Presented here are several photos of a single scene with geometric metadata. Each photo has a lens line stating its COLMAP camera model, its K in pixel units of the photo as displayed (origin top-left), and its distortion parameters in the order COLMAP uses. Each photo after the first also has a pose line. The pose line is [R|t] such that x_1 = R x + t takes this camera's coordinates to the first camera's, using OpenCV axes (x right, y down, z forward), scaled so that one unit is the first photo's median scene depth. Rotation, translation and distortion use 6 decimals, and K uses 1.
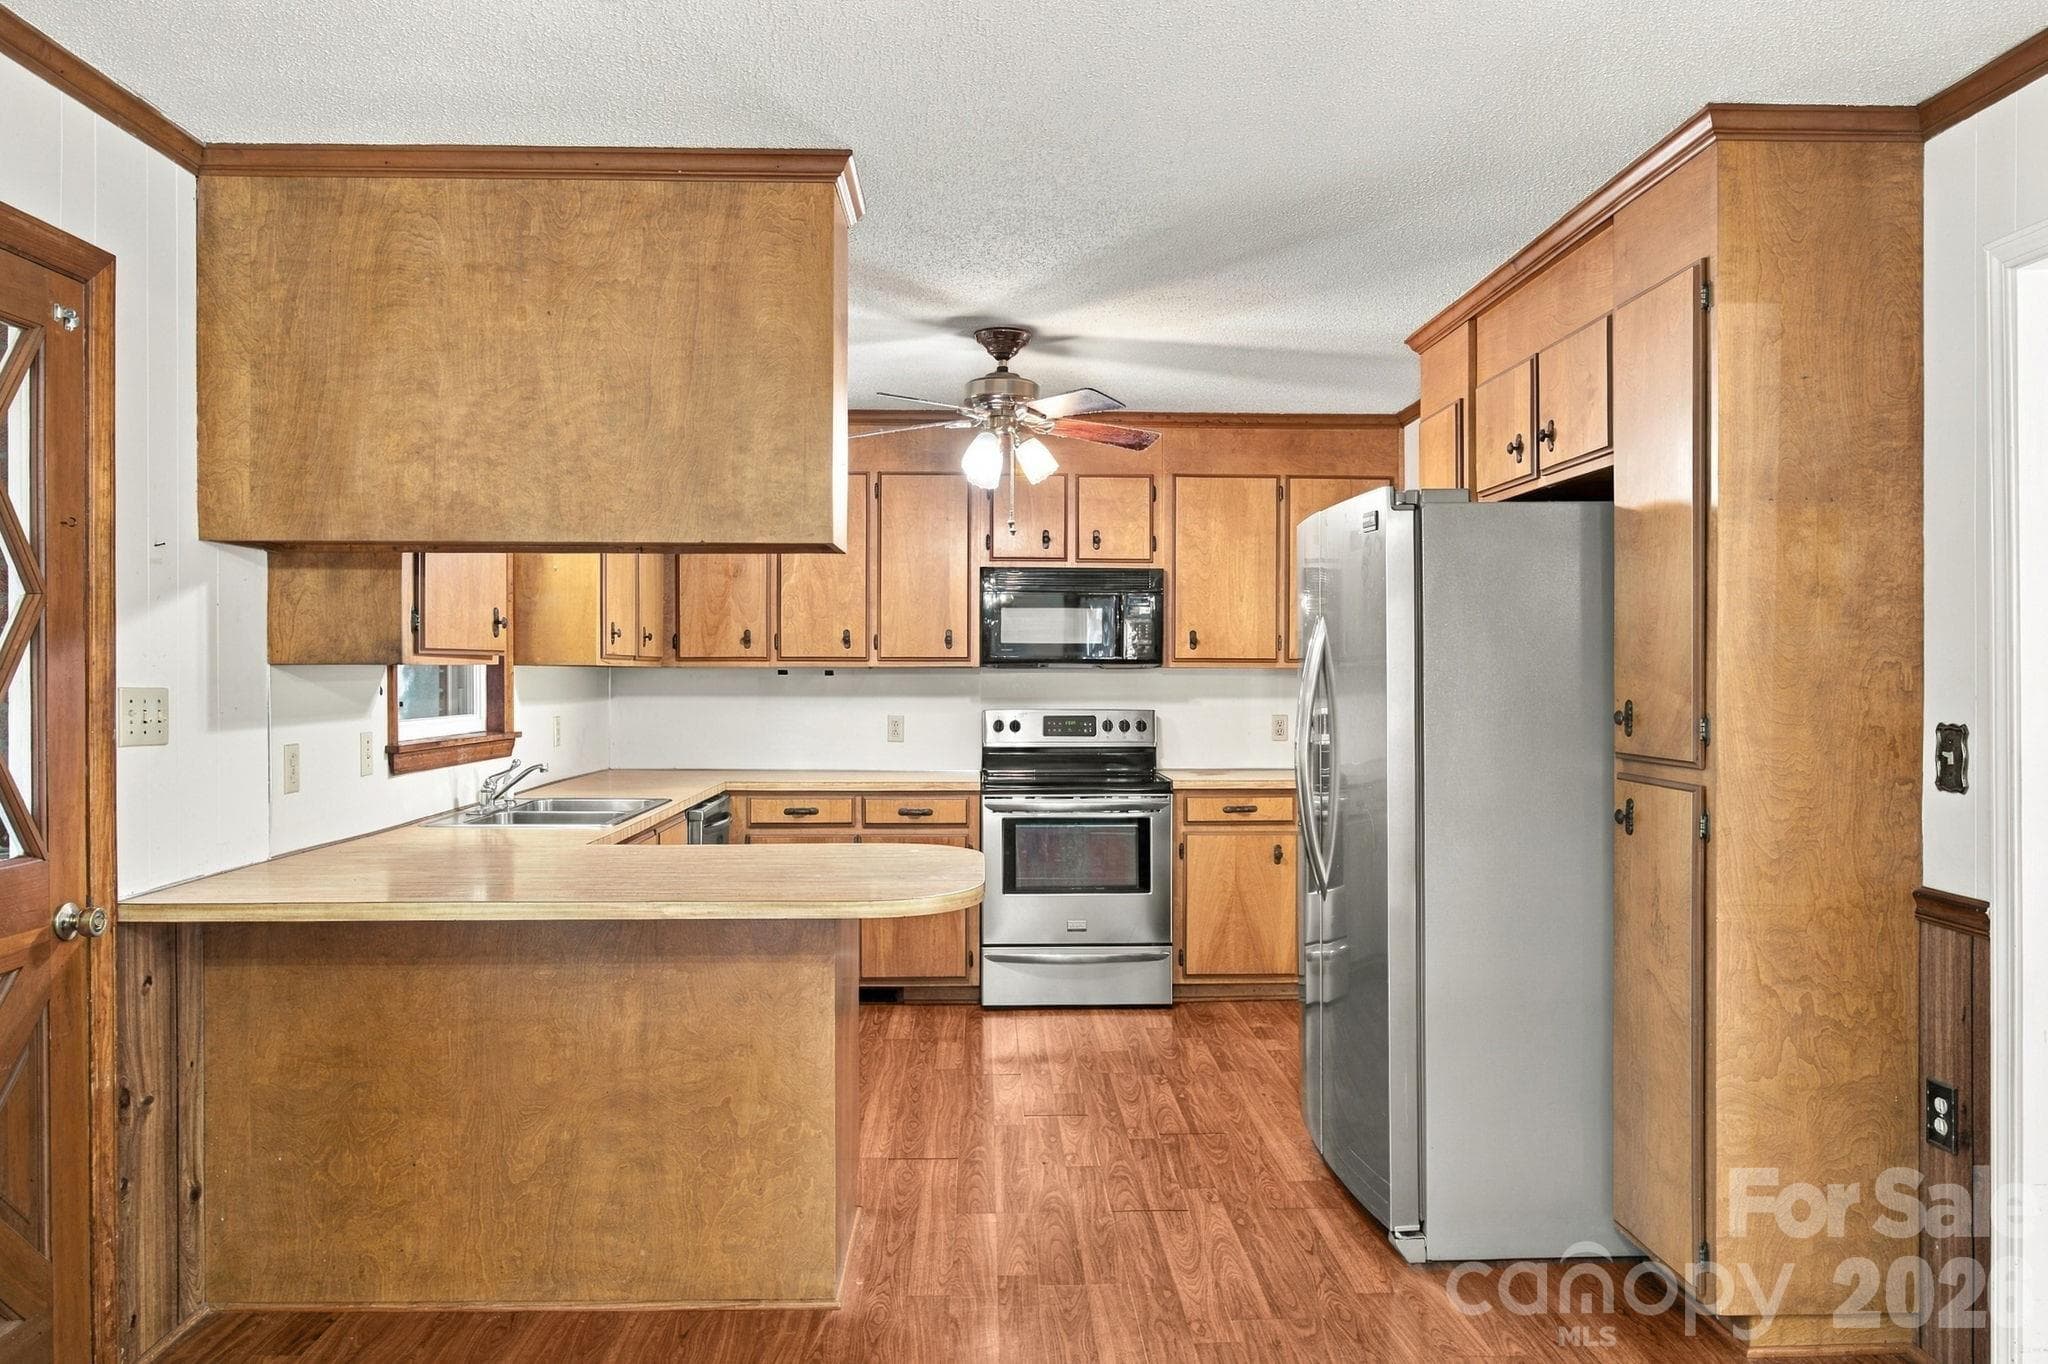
lens RADIAL K [[1442.5, 0, 1024.0], [0, 1442.5, 682.0], [0, 0, 1]] dist [-0.005184, -0.000831]
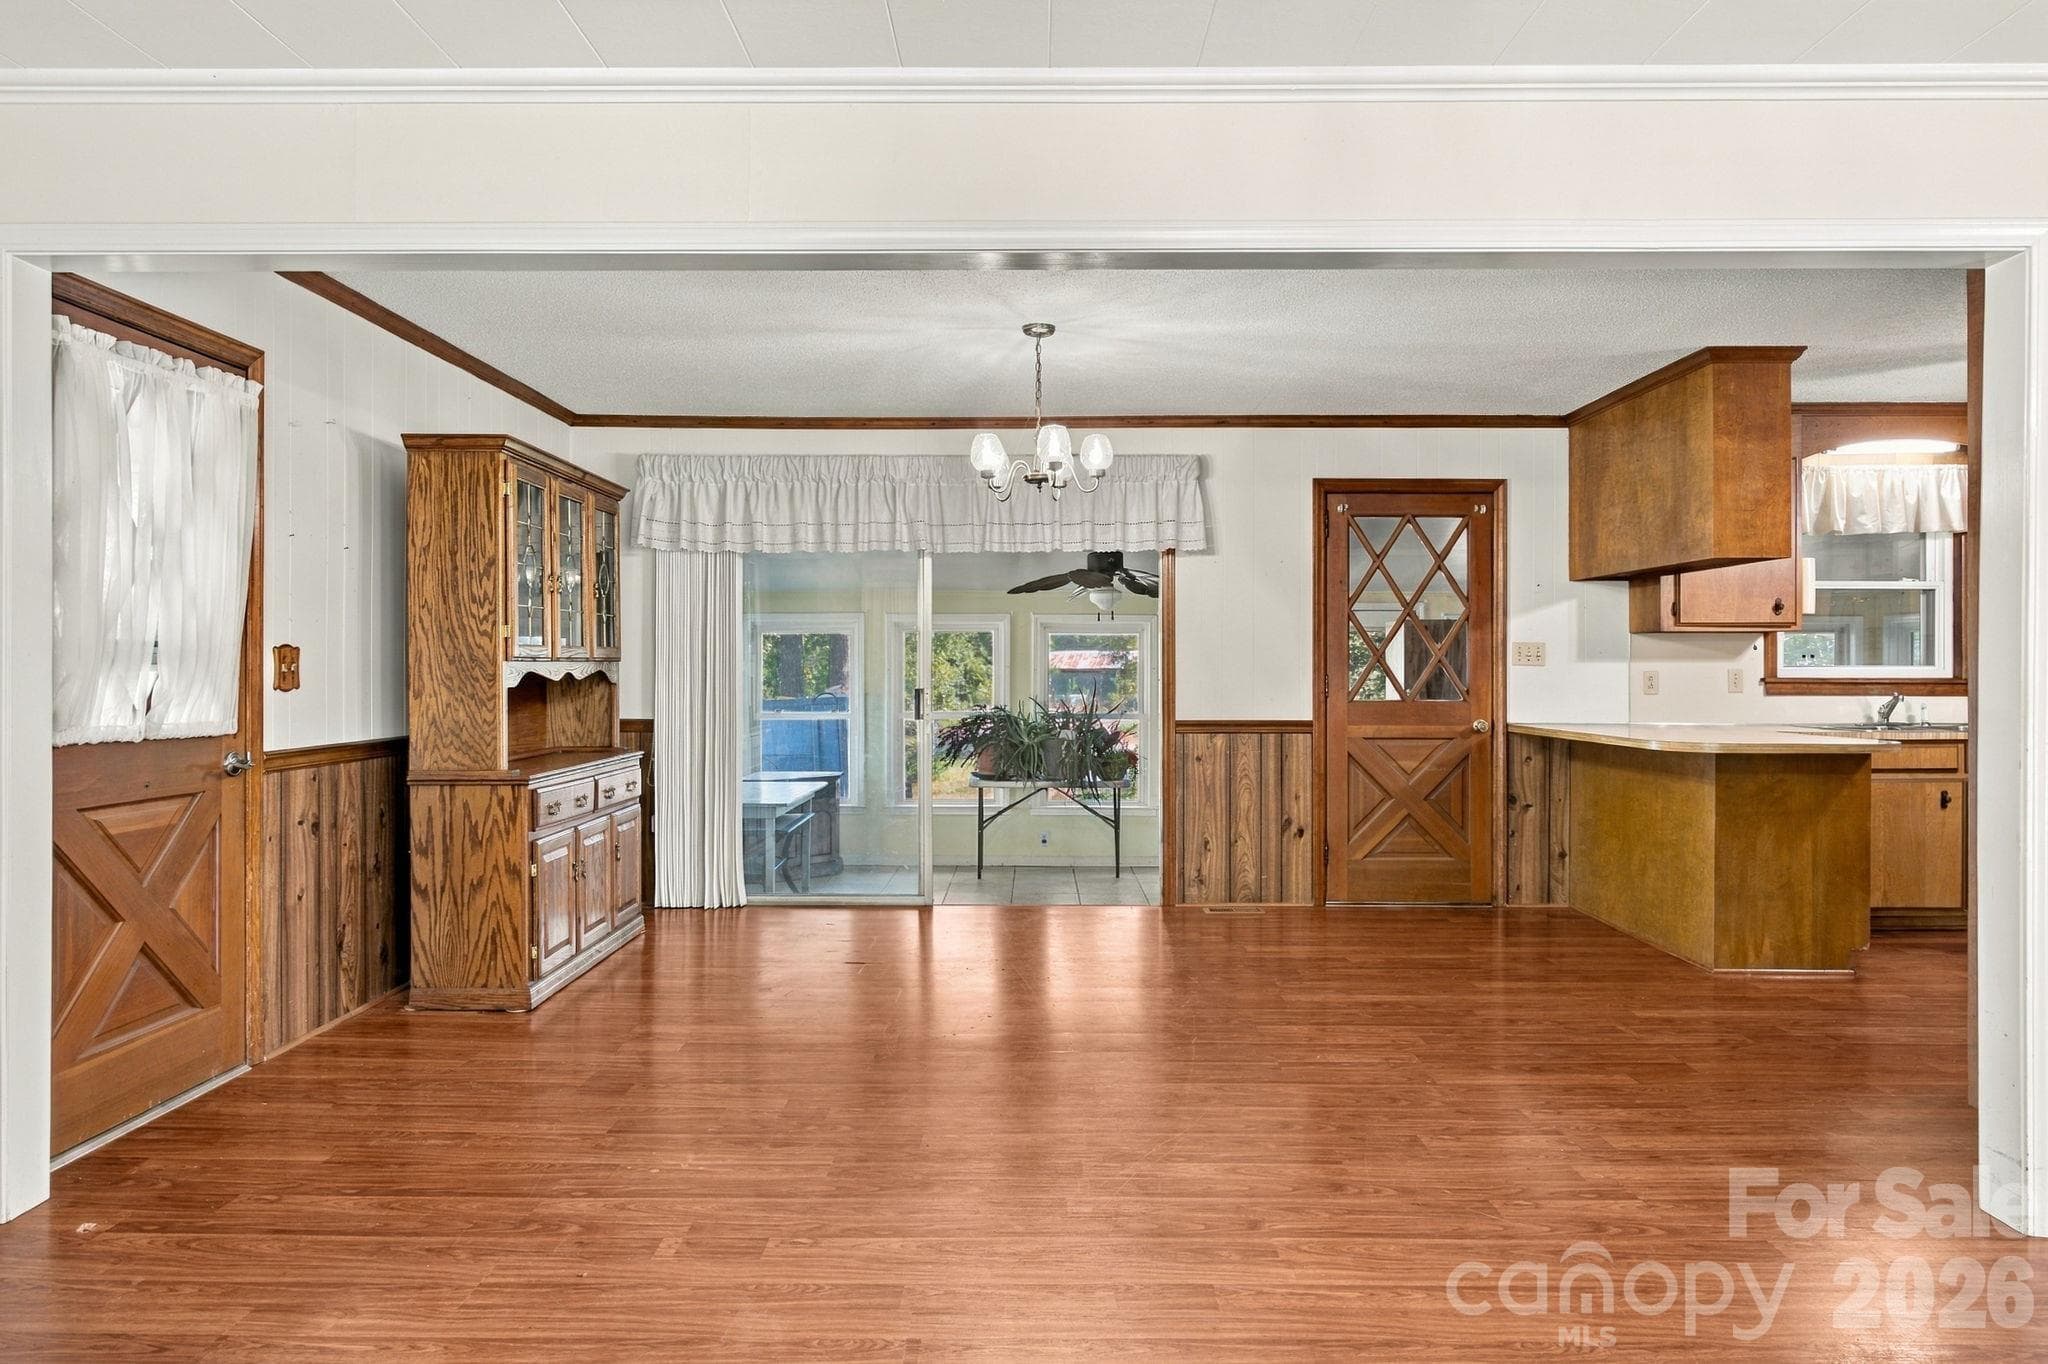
lens RADIAL K [[1250.5, 0, 1024.0], [0, 1250.5, 682.0], [0, 0, 1]] dist [-0.017823, 0.000458]
pose [[-0.039618, 0.010805, -0.999156, 1.504797], [-0.009360, 0.999894, 0.011185, 0.053405], [0.999171, 0.009796, -0.039513, 0.184161]]
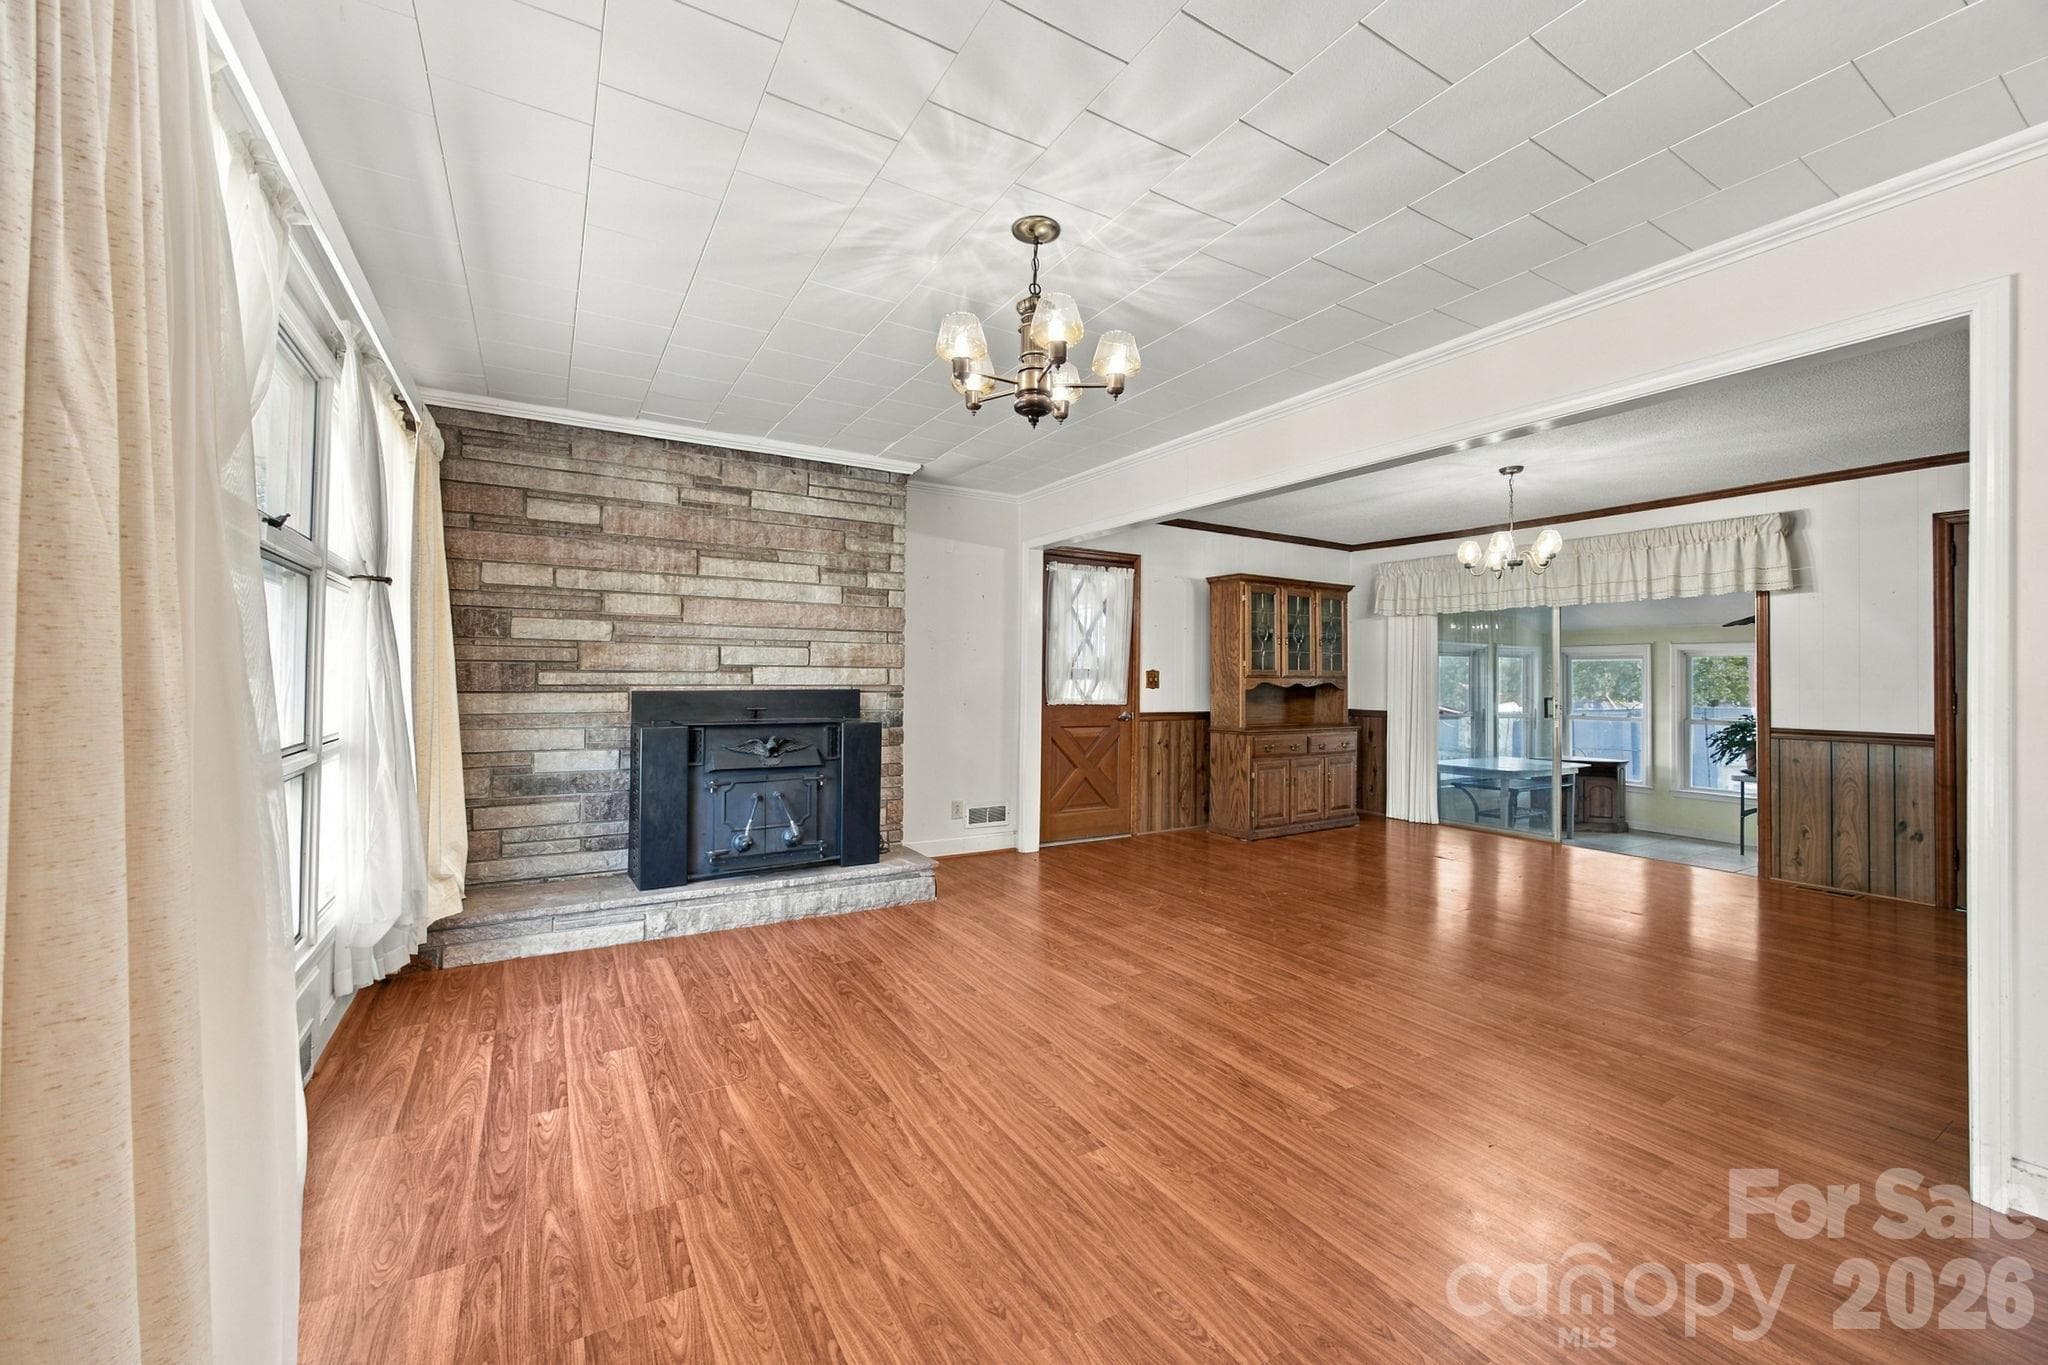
lens RADIAL K [[804.4, 0, 1030.4], [0, 804.4, 664.4], [0, 0, 1]] dist [-0.023913, 0.009351]
pose [[-0.869063, -0.019261, -0.494326, 1.547765], [-0.015880, 0.999813, -0.011040, 0.049570], [0.494446, -0.001745, -0.869207, 1.007897]]
